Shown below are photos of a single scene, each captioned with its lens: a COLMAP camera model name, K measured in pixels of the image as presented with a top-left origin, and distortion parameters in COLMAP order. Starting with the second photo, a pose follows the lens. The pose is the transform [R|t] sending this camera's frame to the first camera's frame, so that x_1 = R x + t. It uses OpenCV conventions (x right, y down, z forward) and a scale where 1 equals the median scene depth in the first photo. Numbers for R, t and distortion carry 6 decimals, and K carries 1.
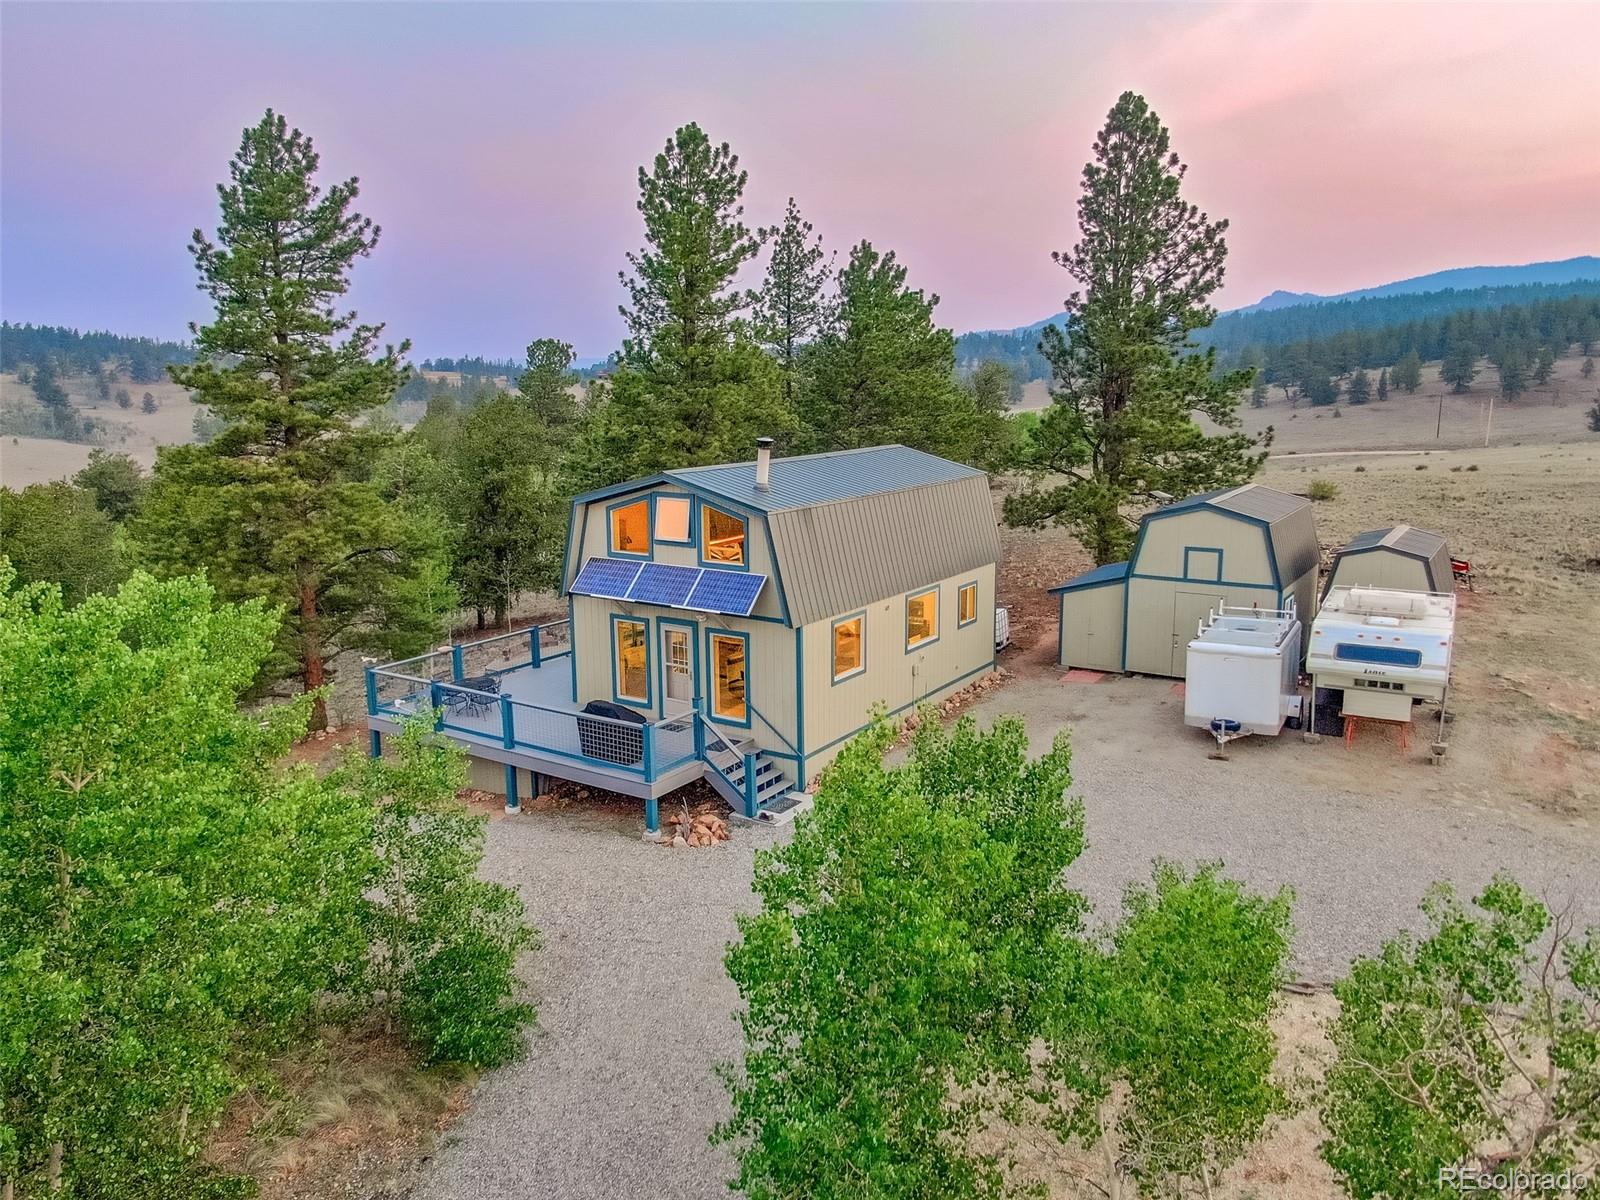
lens RADIAL K [[1157.6, 0, 802.3], [0, 1157.6, 596.1], [0, 0, 1]] dist [0.005848, 0.007729]
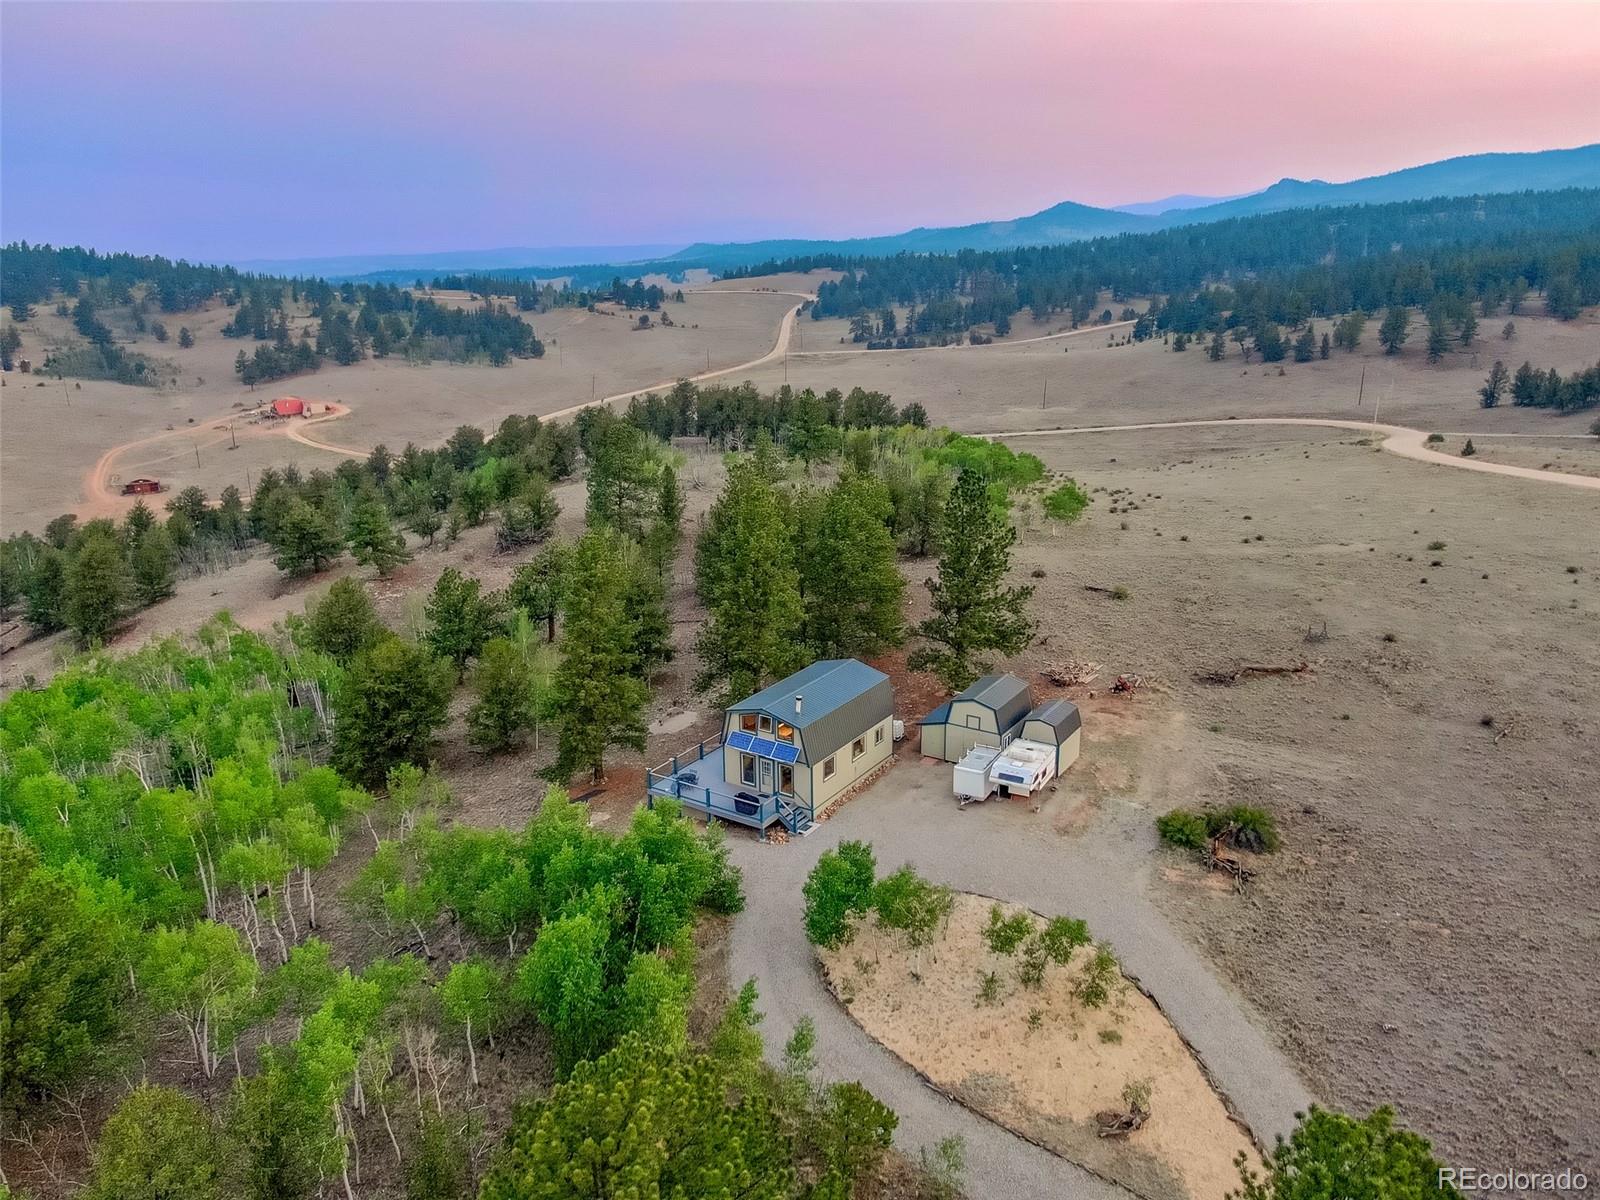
lens RADIAL K [[1157.6, 0, 802.3], [0, 1157.6, 596.1], [0, 0, 1]] dist [0.005848, 0.007729]
pose [[0.999997, -0.001603, 0.001652, -0.022697], [0.001442, 0.995659, 0.093061, -0.493831], [-0.001794, -0.093058, 0.995659, -1.352847]]
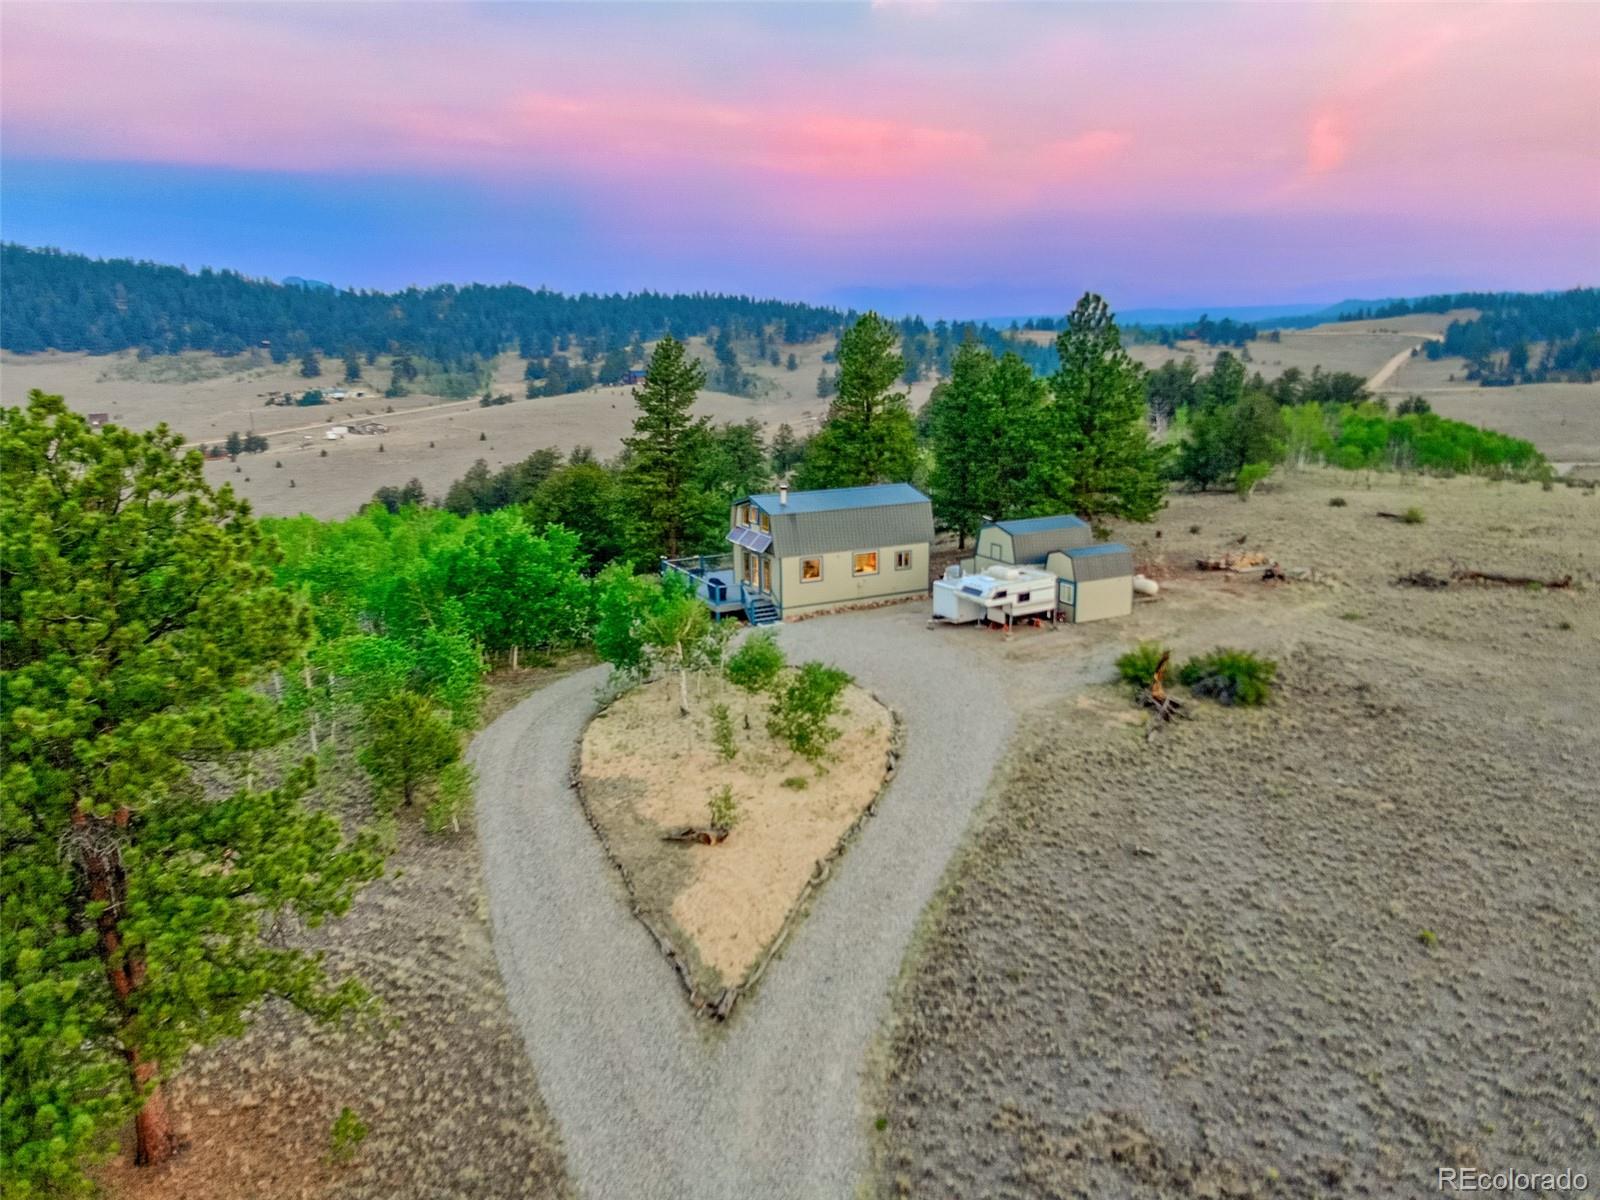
lens RADIAL K [[1157.6, 0, 802.3], [0, 1157.6, 596.1], [0, 0, 1]] dist [0.005848, 0.007729]
pose [[0.868921, 0.110270, -0.482510, 1.011434], [-0.089732, 0.993808, 0.065526, -0.050169], [0.486748, -0.013640, 0.873436, -0.987749]]
